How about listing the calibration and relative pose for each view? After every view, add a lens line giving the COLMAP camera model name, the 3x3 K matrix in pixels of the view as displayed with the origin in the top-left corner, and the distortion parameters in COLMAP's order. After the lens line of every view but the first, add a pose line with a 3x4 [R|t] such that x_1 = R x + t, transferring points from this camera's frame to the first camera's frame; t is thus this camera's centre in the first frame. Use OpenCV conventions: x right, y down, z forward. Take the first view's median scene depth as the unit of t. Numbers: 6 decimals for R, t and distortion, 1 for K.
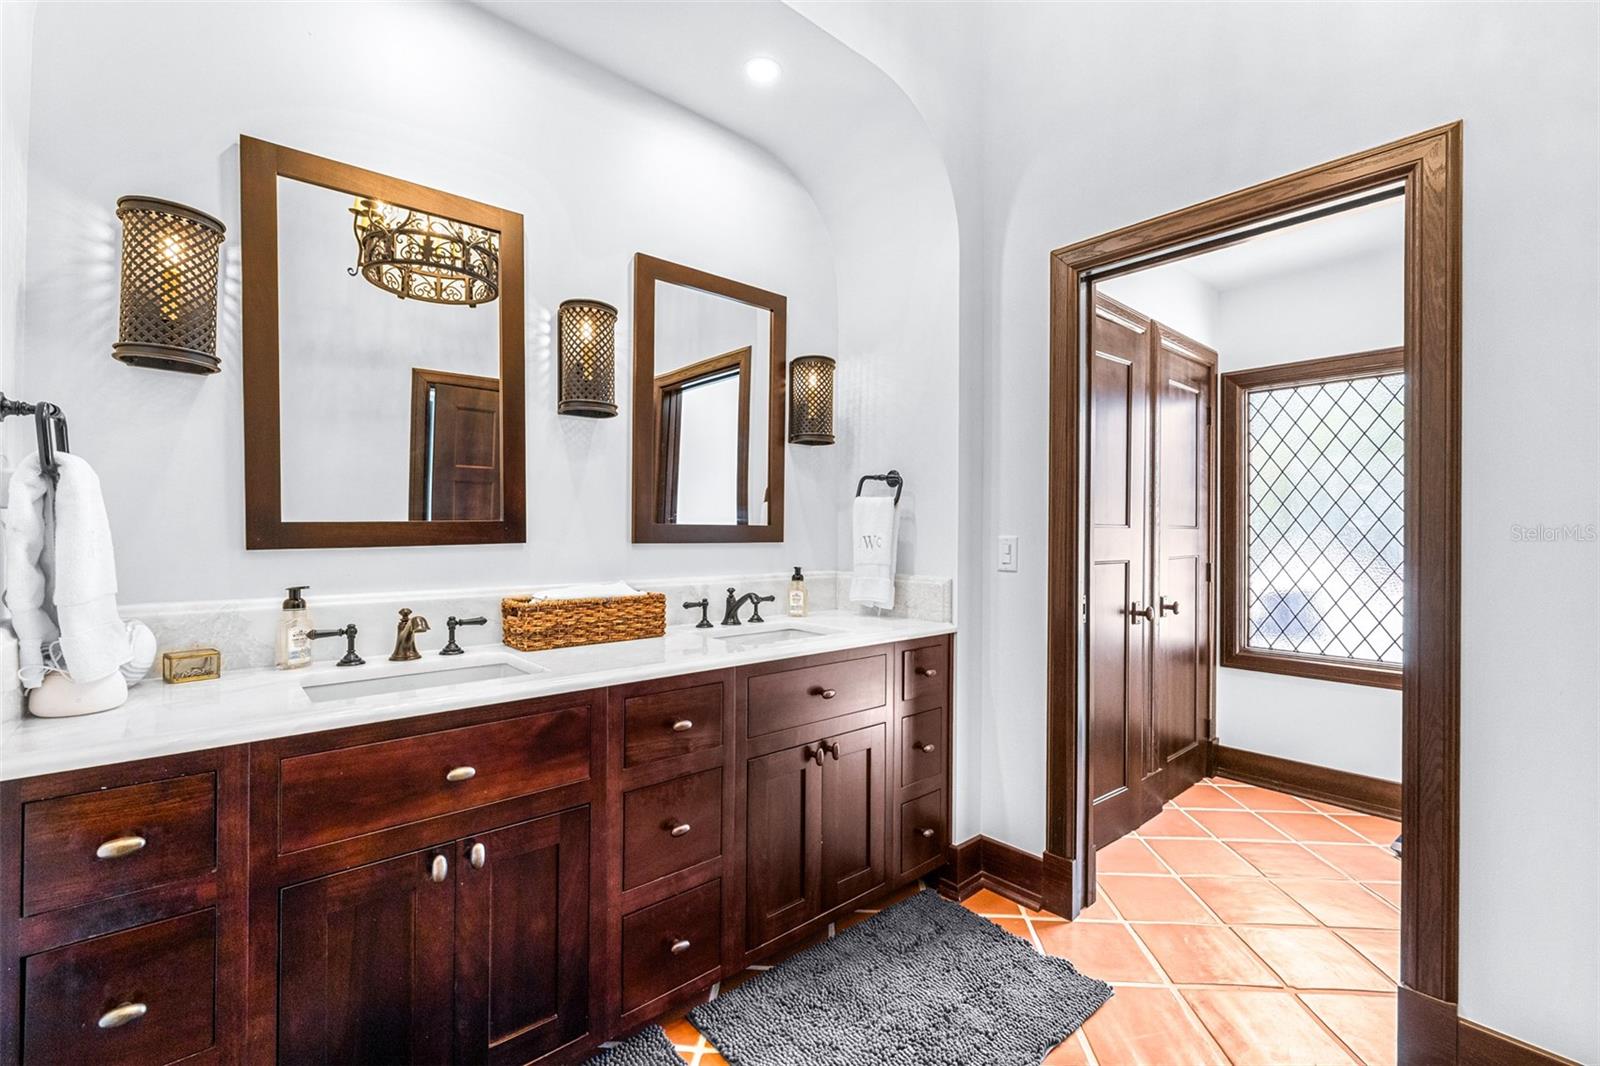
lens RADIAL K [[686.0, 0, 800.0], [0, 686.0, 533.0], [0, 0, 1]] dist [0.001771, 0.000086]
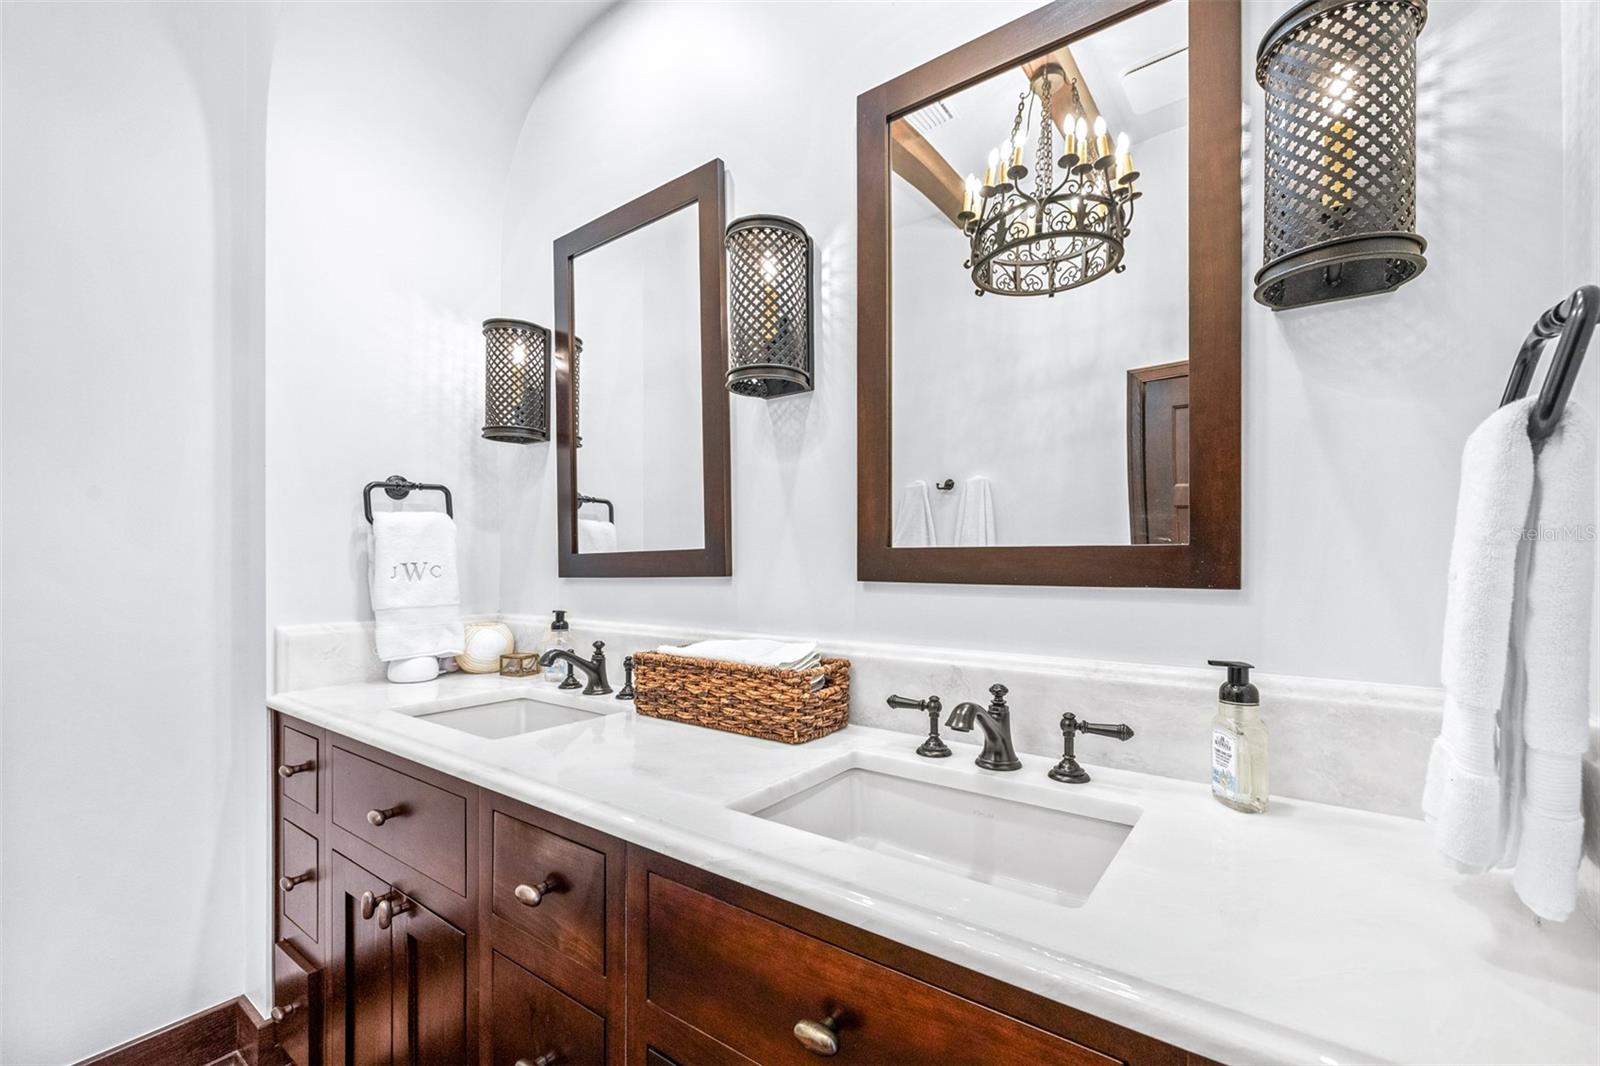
lens RADIAL K [[686.0, 0, 800.0], [0, 686.0, 533.0], [0, 0, 1]] dist [0.001771, 0.000086]
pose [[0.255501, -0.033002, -0.966245, 0.327947], [0.001180, 0.999427, -0.033823, -0.006485], [0.966808, 0.007501, 0.255393, 0.790703]]
